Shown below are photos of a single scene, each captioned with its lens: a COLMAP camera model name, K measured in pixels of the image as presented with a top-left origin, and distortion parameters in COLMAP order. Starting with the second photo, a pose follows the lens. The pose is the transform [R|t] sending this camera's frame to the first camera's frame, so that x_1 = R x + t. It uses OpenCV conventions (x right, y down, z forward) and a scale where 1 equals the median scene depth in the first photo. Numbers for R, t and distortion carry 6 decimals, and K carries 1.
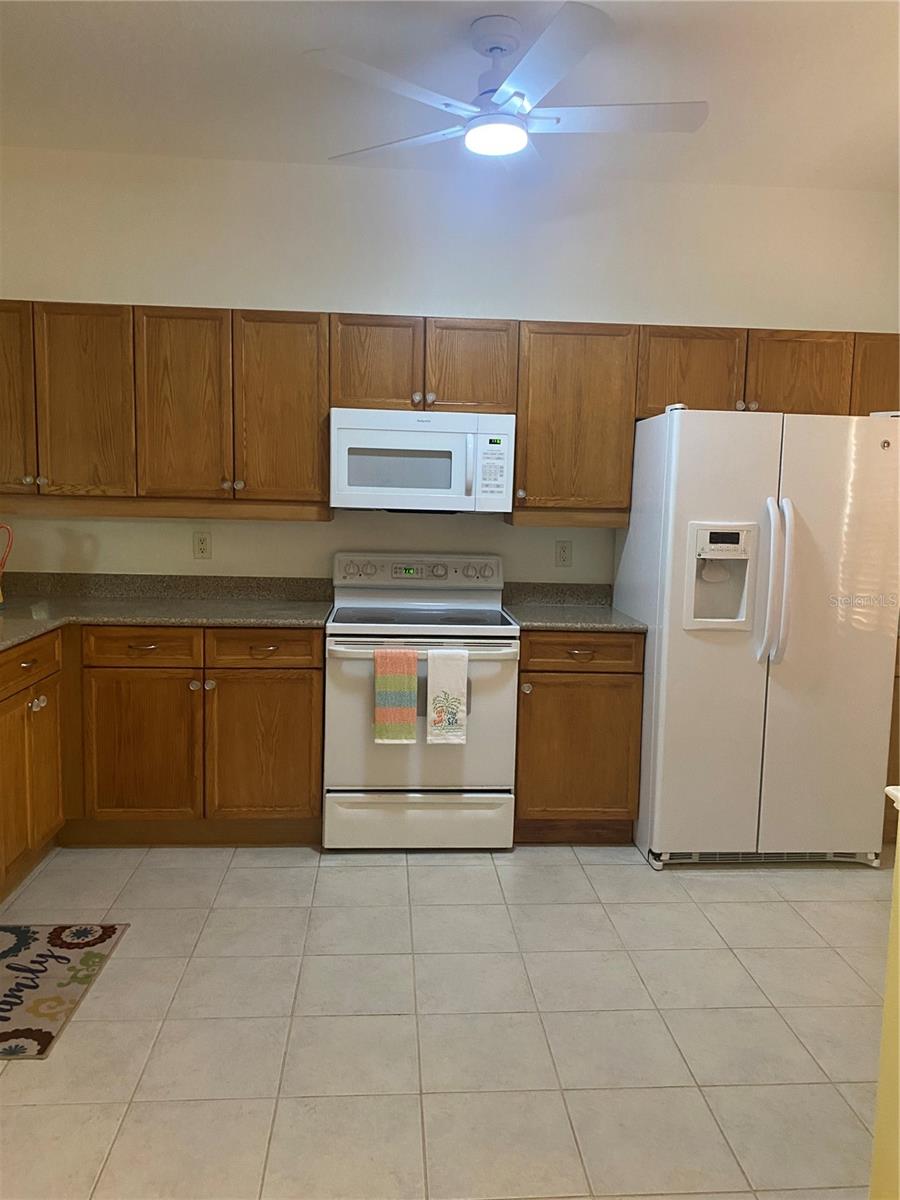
lens RADIAL K [[906.2, 0, 450.5], [0, 906.2, 600.2], [0, 0, 1]] dist [-0.011021, 0.011992]
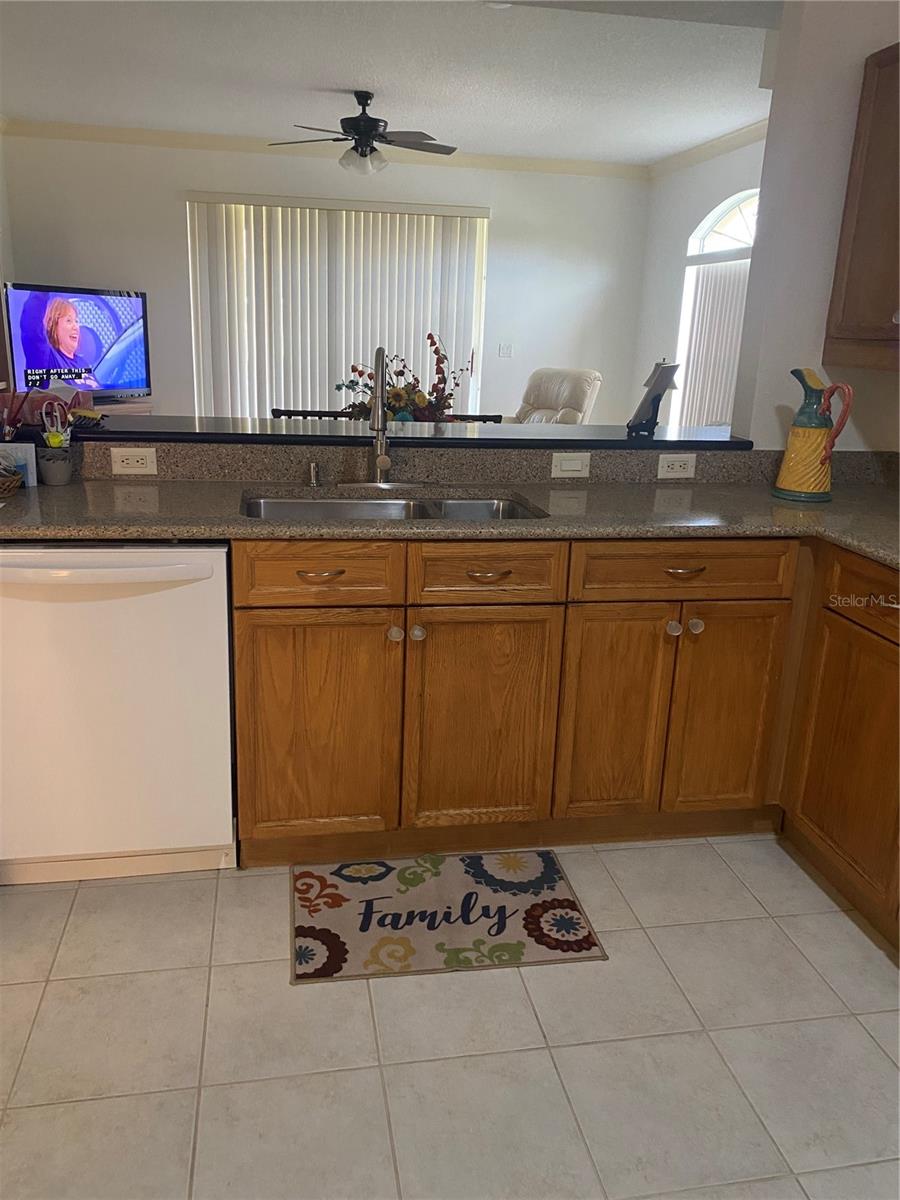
lens RADIAL K [[906.2, 0, 448.3], [0, 906.2, 597.8], [0, 0, 1]] dist [-0.011021, 0.011992]
pose [[0.106051, 0.263028, -0.958942, 0.247884], [-0.143755, 0.958305, 0.246955, -0.070636], [0.983914, 0.111663, 0.139441, 0.794568]]
